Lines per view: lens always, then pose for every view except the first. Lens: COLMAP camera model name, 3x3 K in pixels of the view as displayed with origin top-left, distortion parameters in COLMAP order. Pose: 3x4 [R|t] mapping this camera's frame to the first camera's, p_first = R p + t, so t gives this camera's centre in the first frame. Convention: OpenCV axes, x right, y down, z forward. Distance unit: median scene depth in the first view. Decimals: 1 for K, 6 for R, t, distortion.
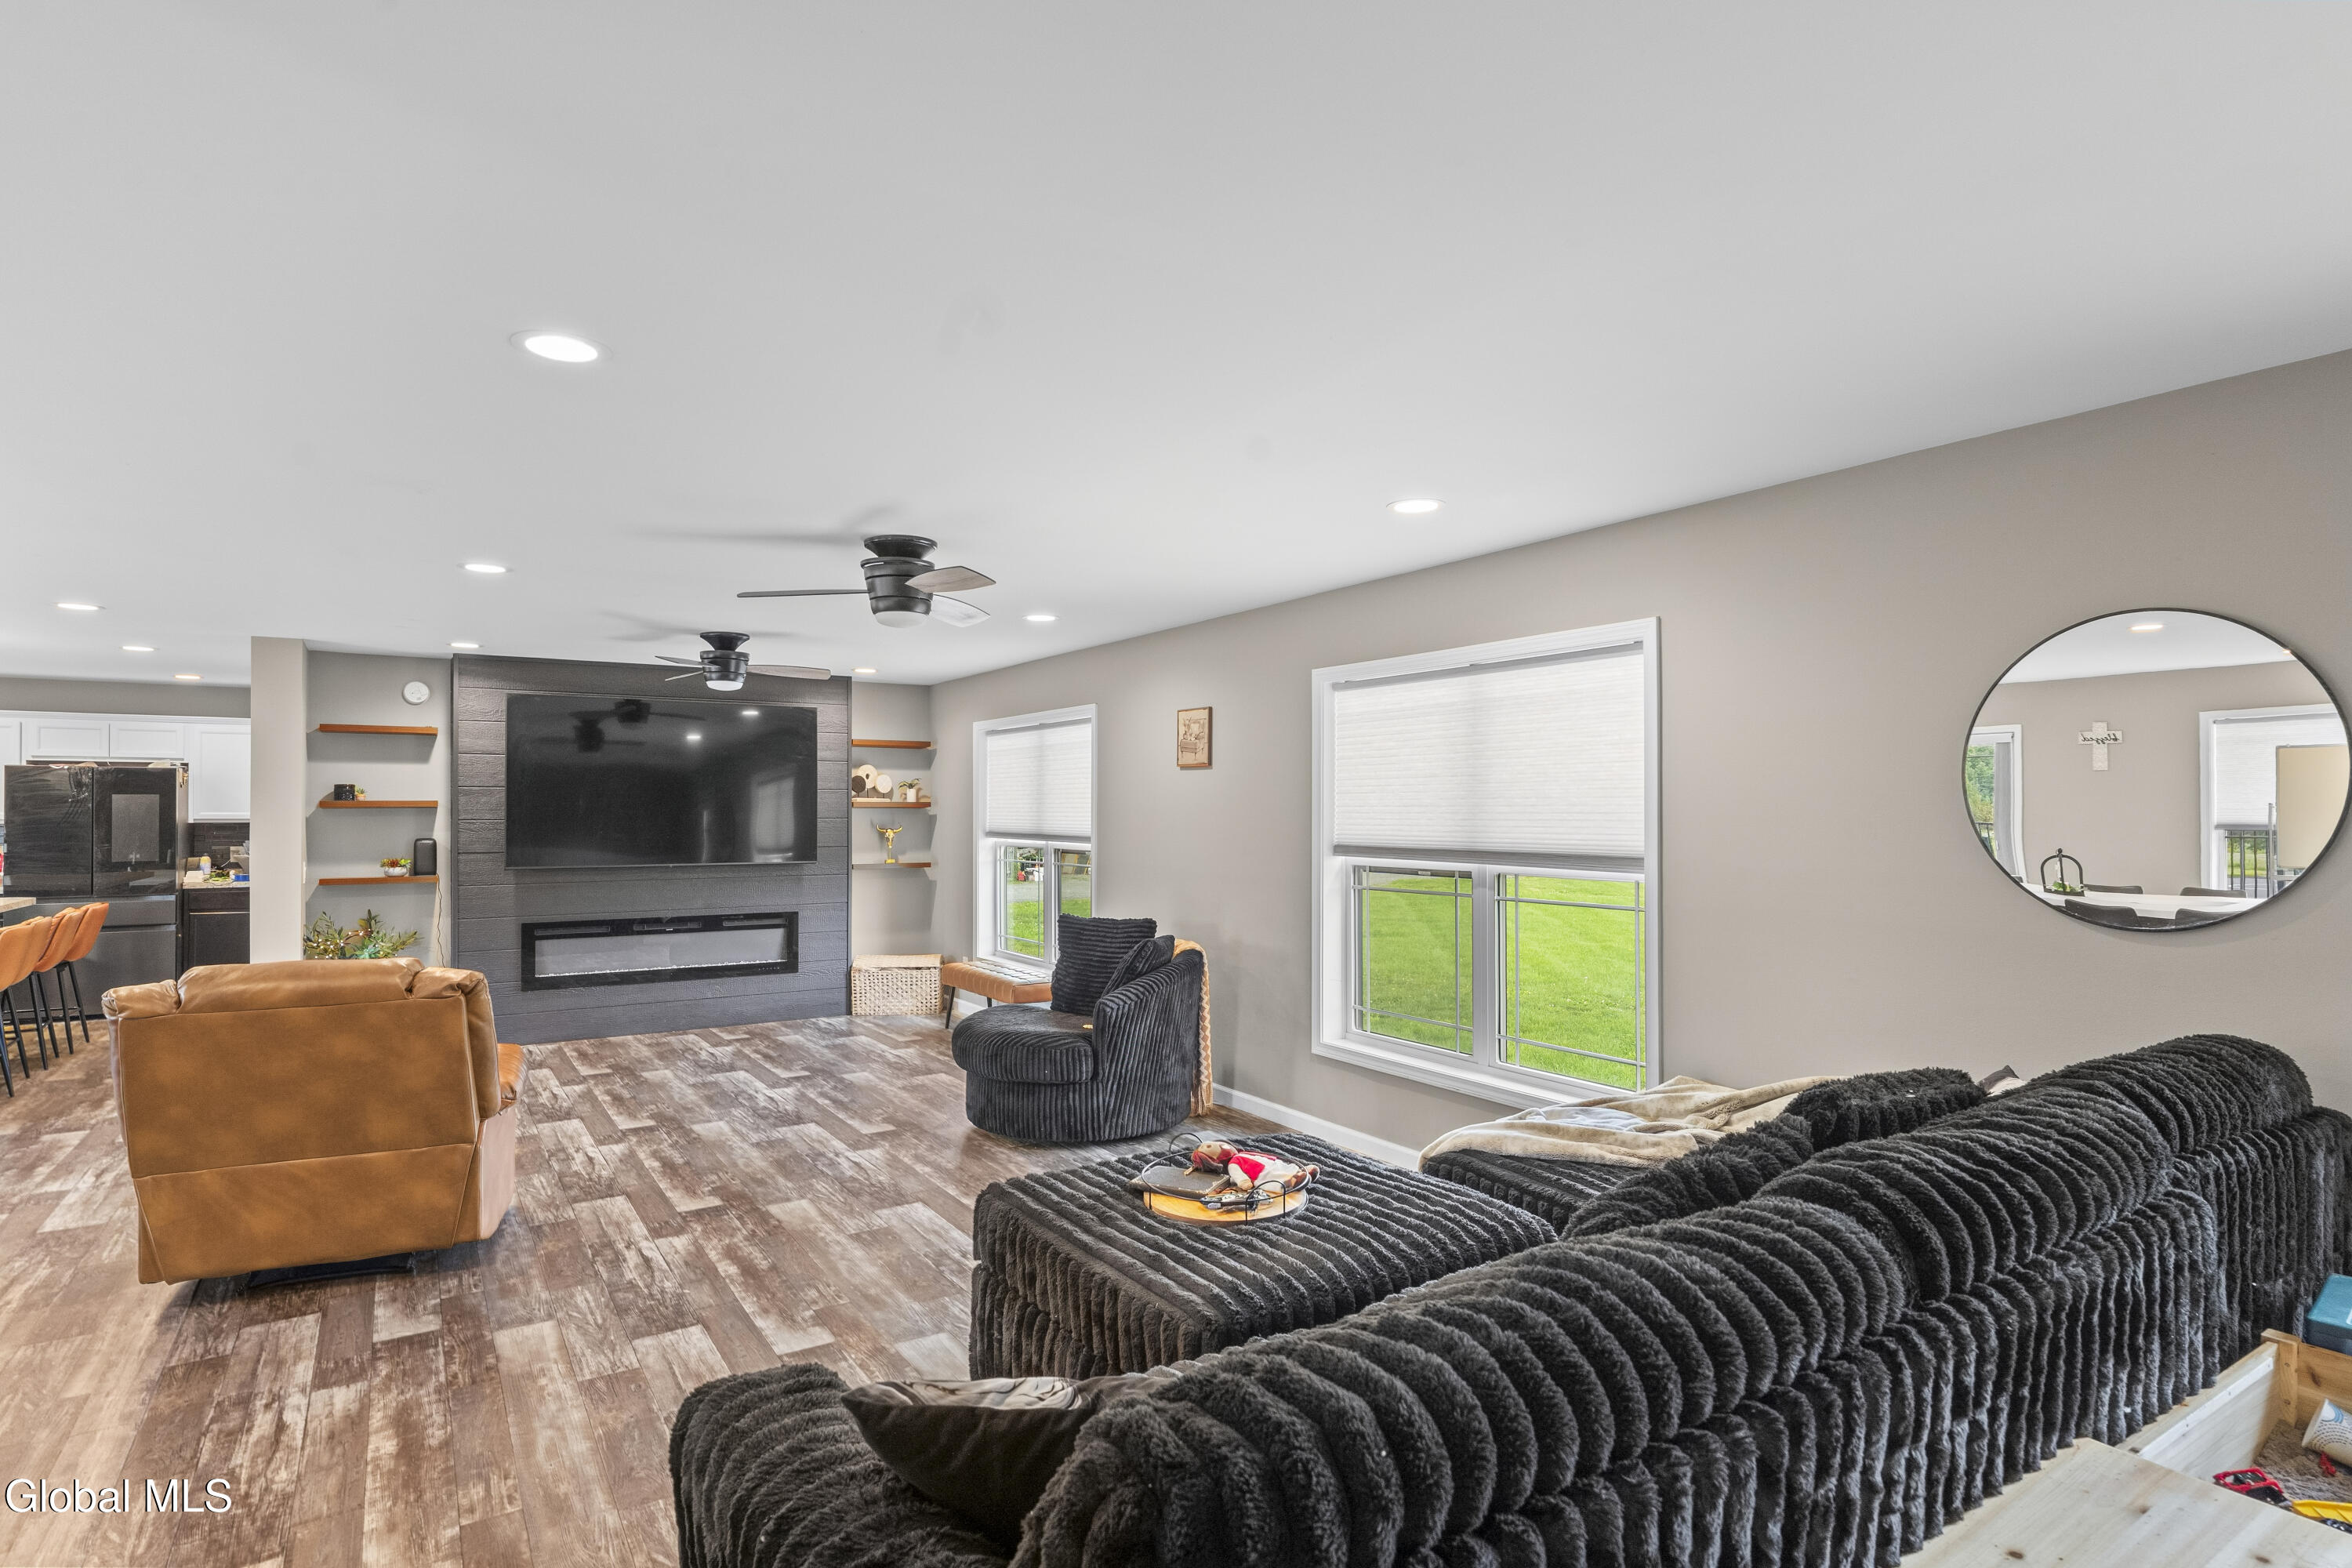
lens RADIAL K [[1221.9, 0, 1182.4], [0, 1221.9, 801.2], [0, 0, 1]] dist [0.004695, 0.001089]
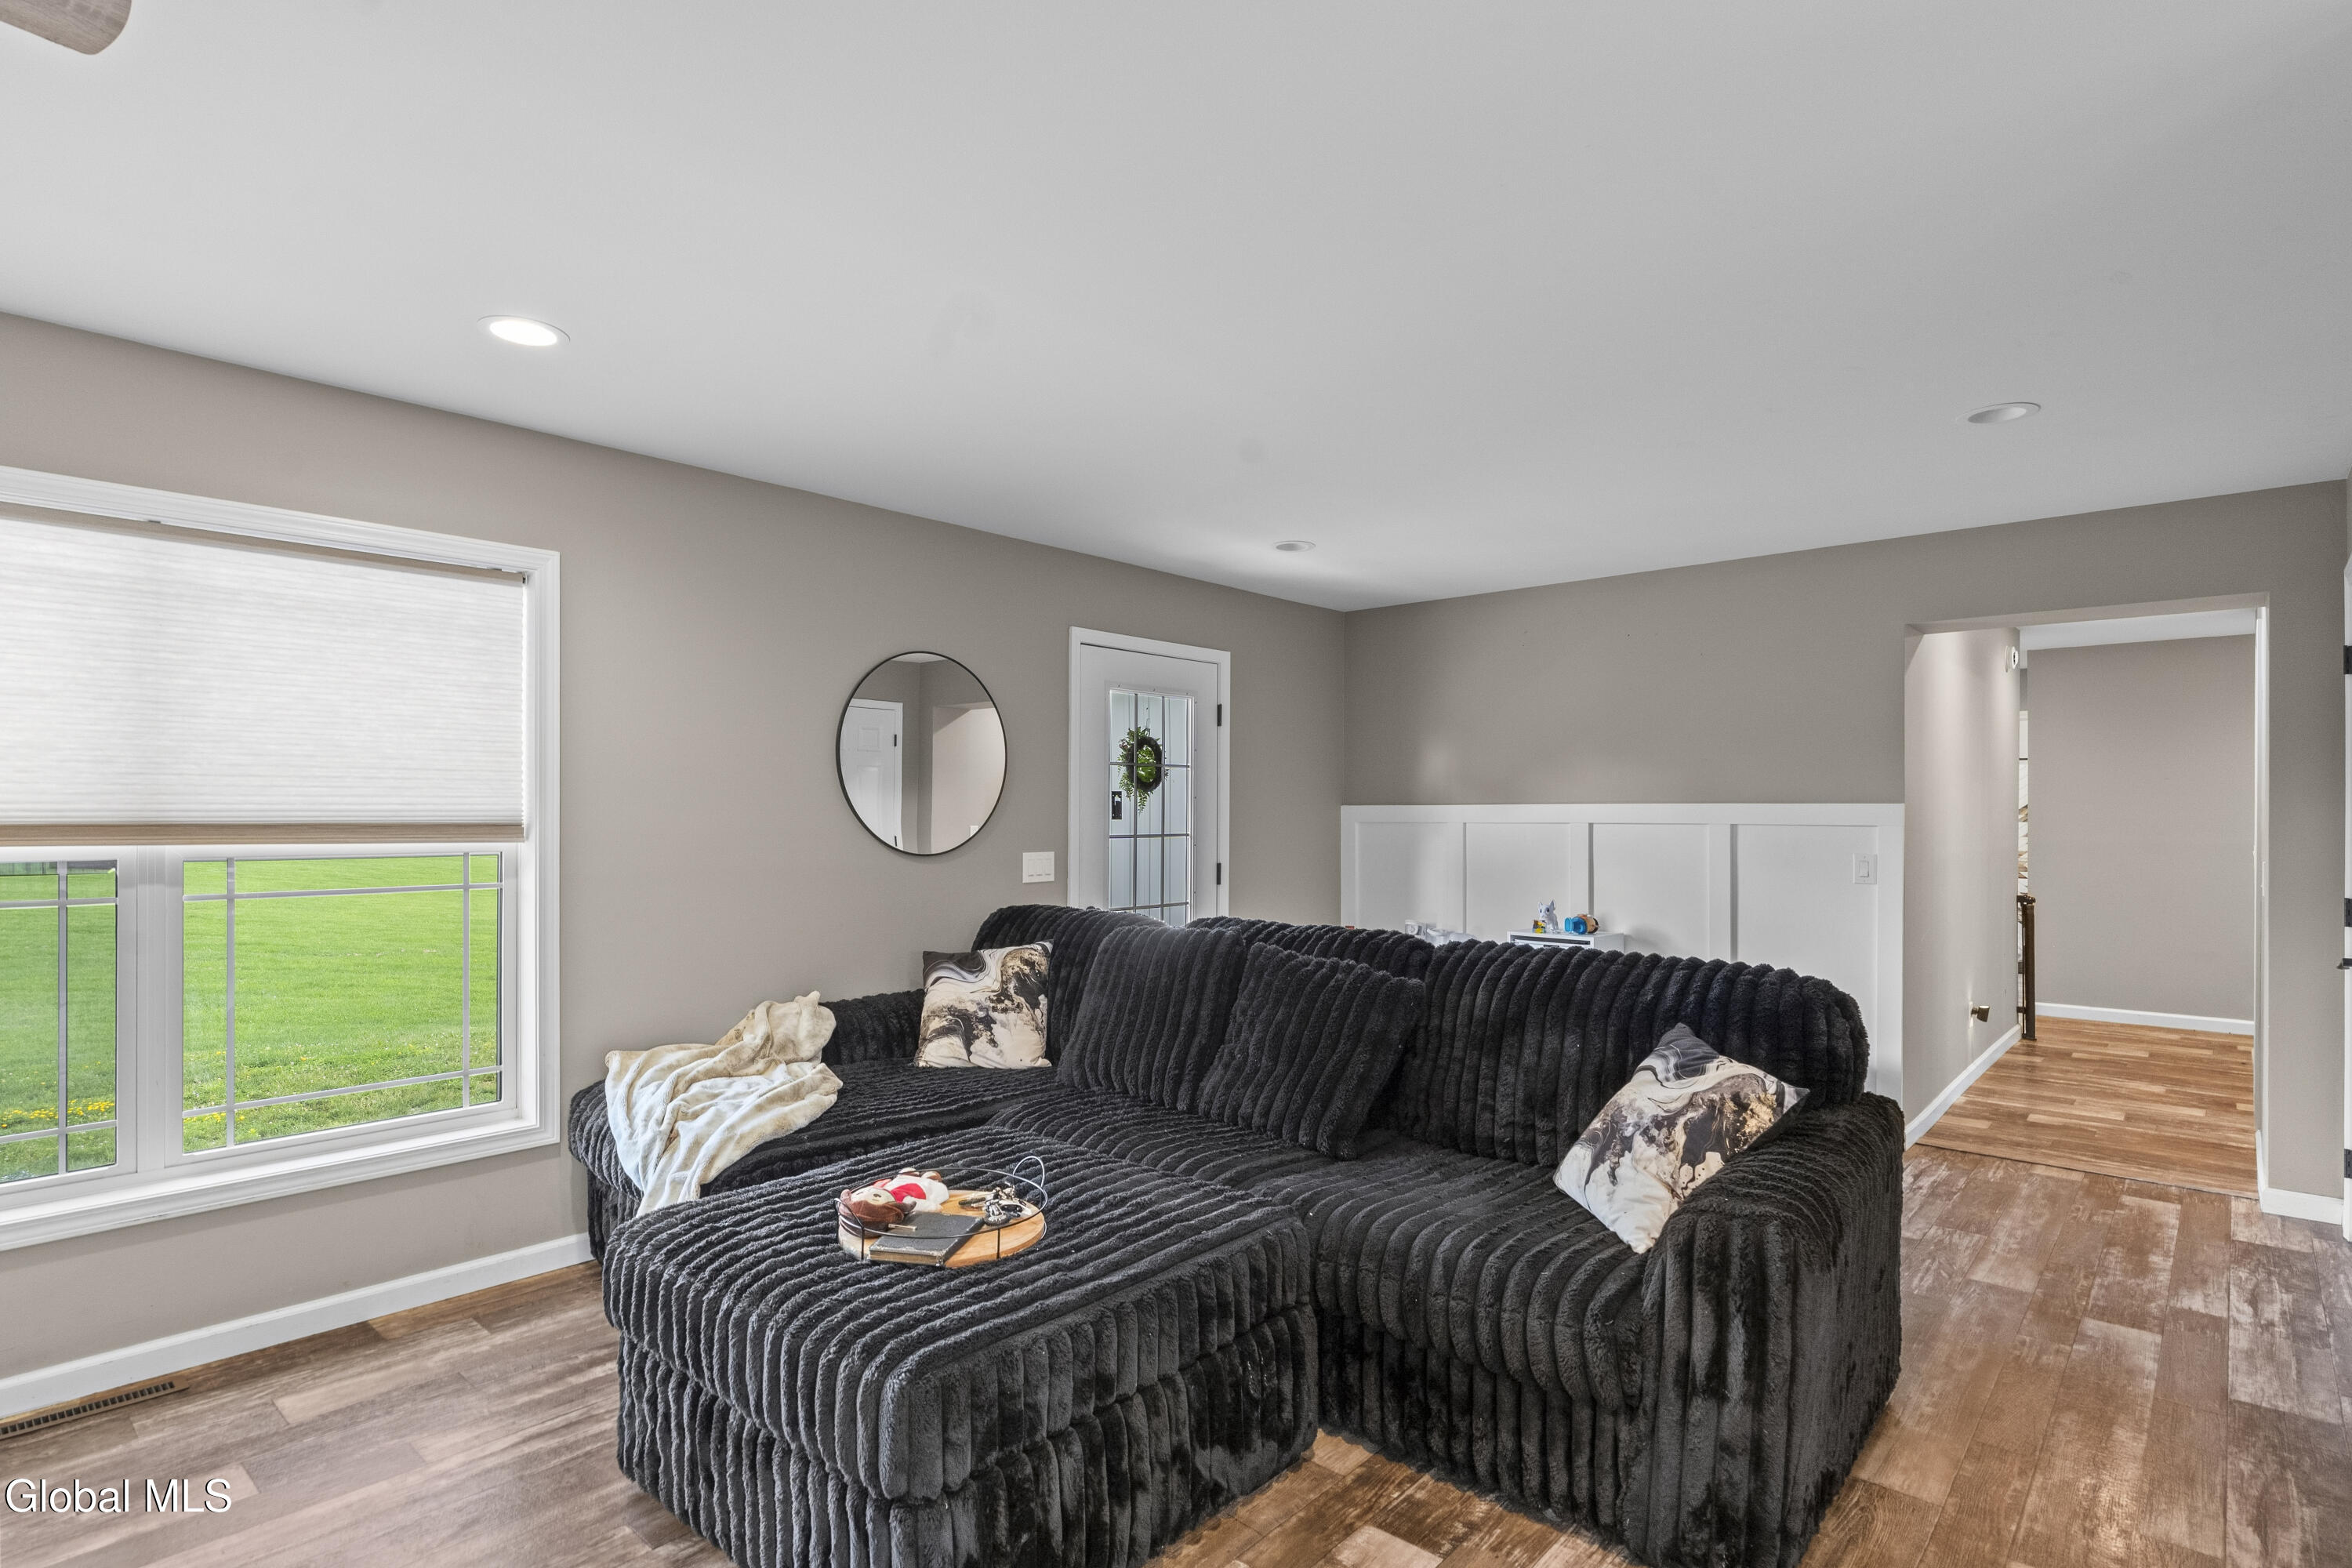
lens RADIAL K [[1179.6, 0, 1171.6], [0, 1179.6, 816.3], [0, 0, 1]] dist [-0.001013, 0.000094]
pose [[-0.265935, -0.000860, 0.963991, -0.430220], [-0.009274, 0.999956, -0.001666, 0.030084], [-0.963946, -0.009384, -0.265931, 0.608821]]
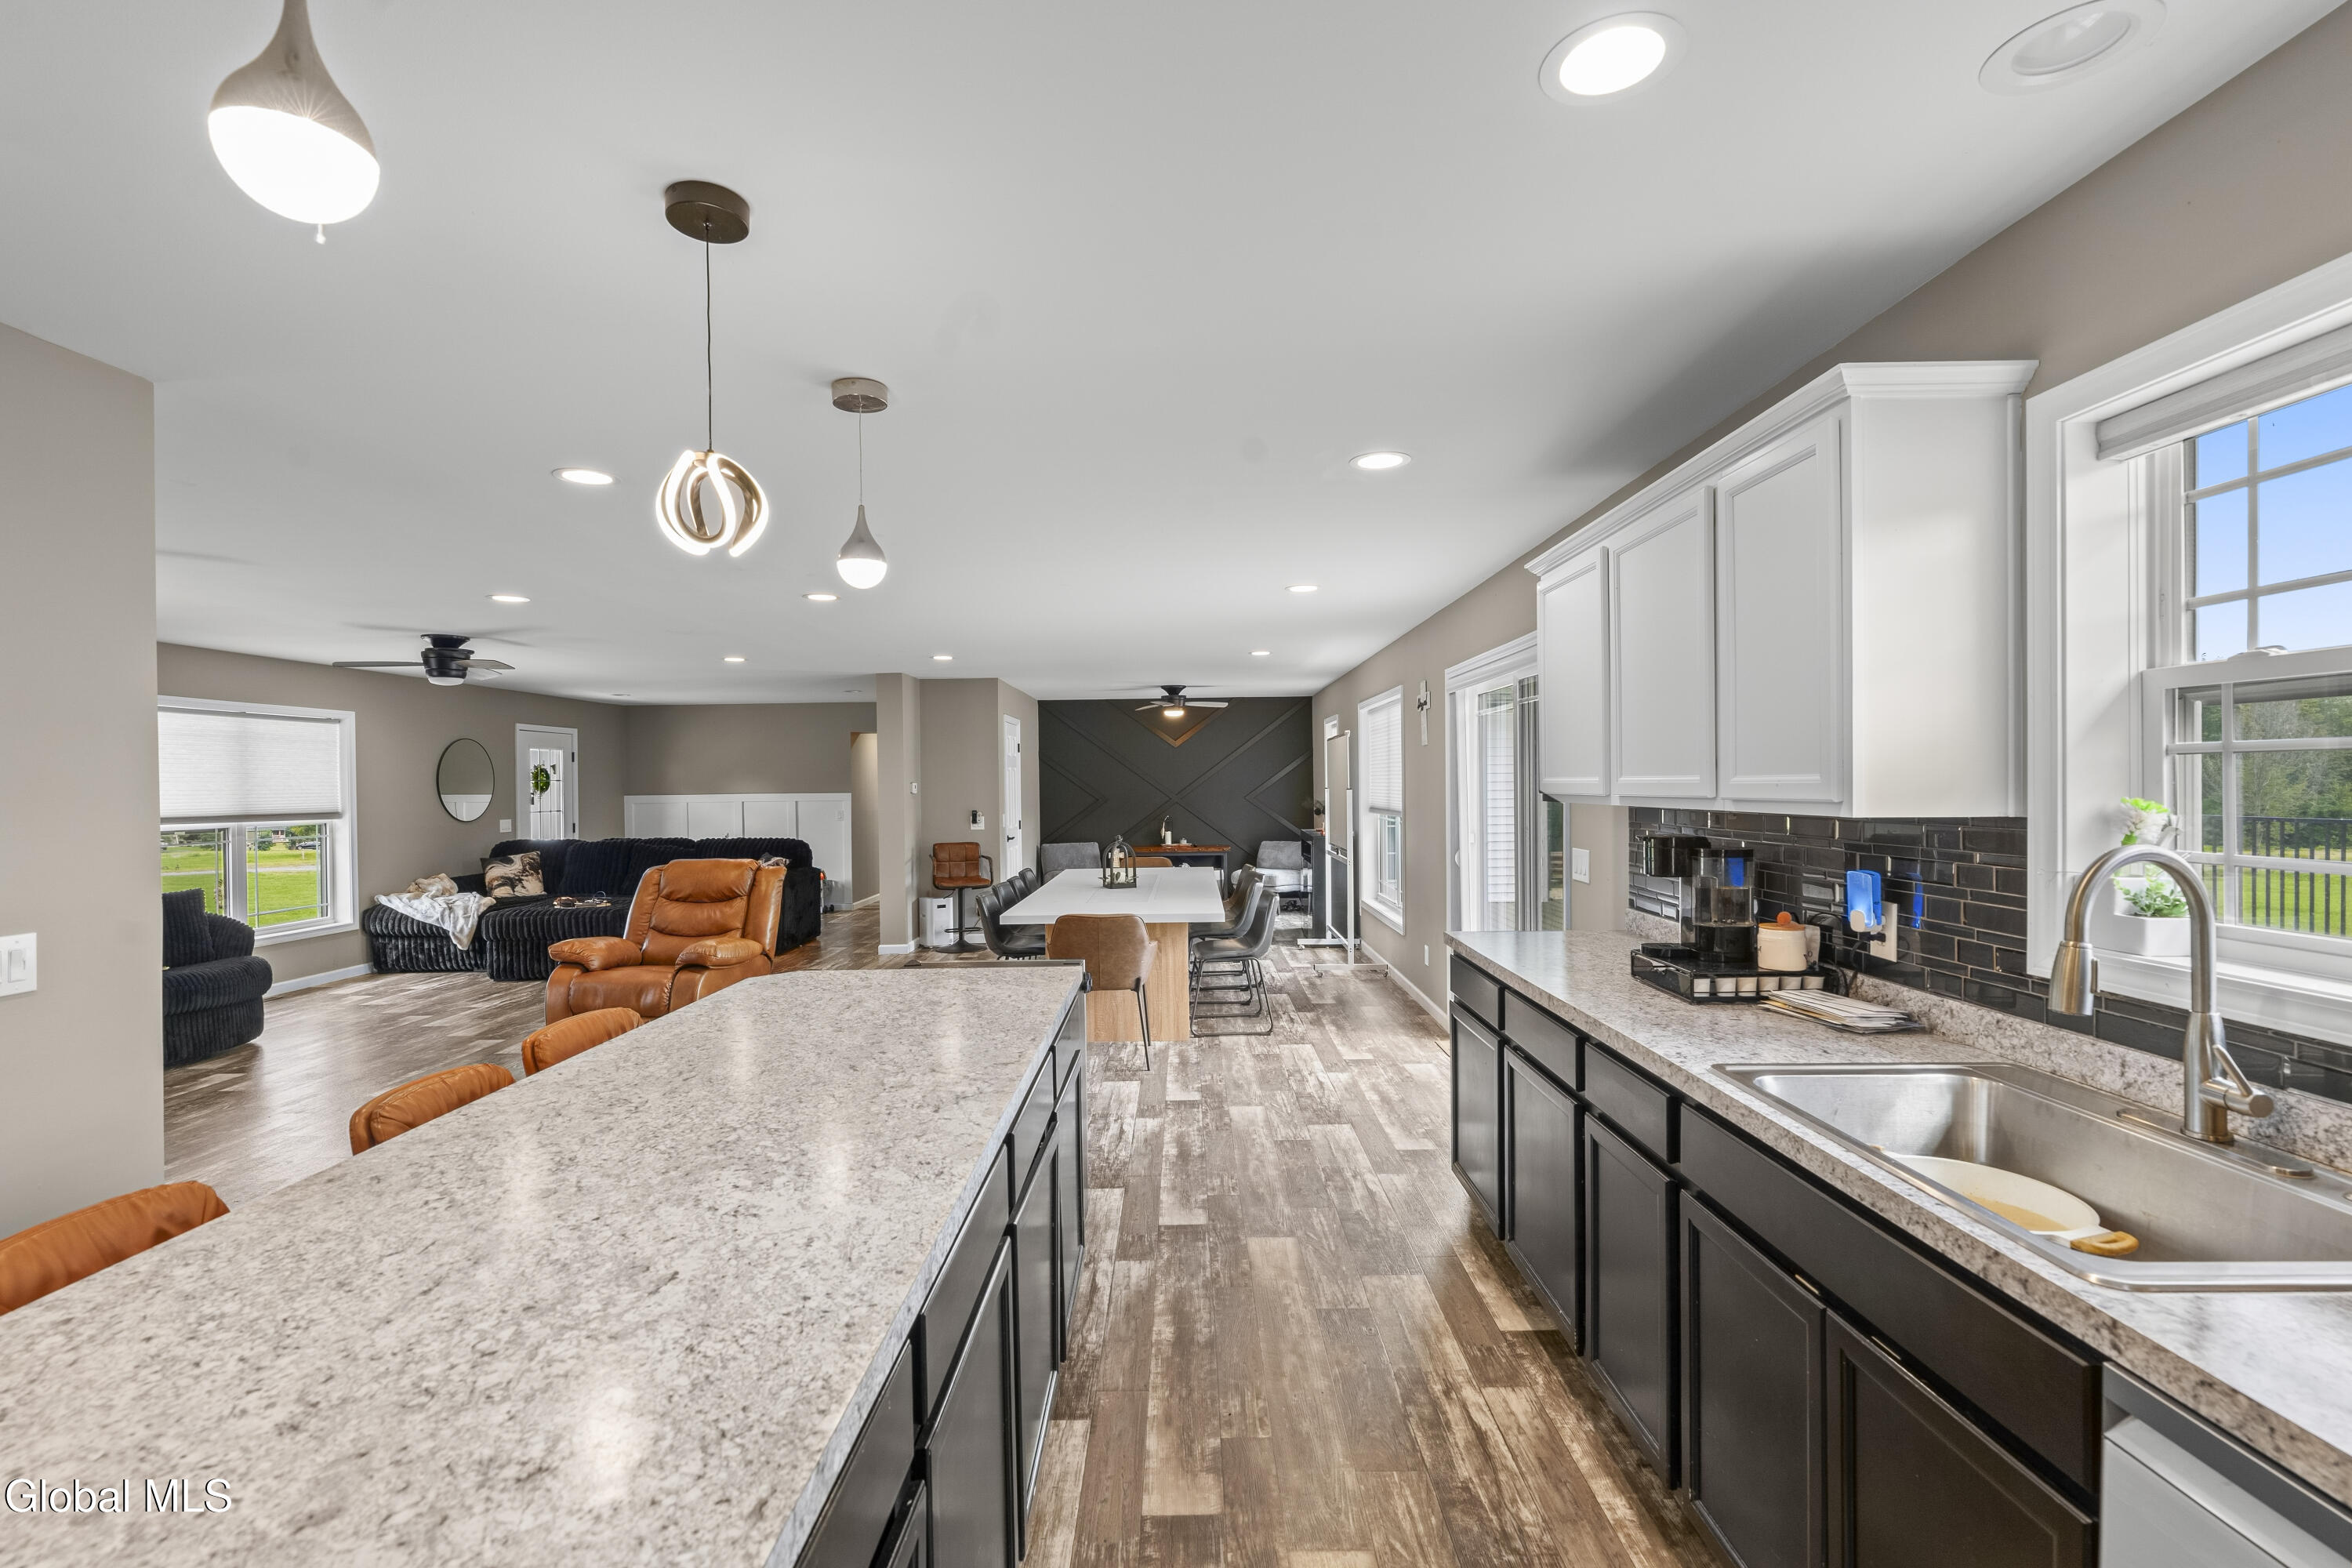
lens RADIAL K [[1078.0, 0, 1176.0], [0, 1078.0, 784.0], [0, 0, 1]] dist [-0.004507, 0.000025]
pose [[-0.837093, 0.010974, 0.546950, -1.628478], [0.009945, 0.999939, -0.004842, 0.014217], [-0.546970, 0.001386, -0.837151, 1.443109]]
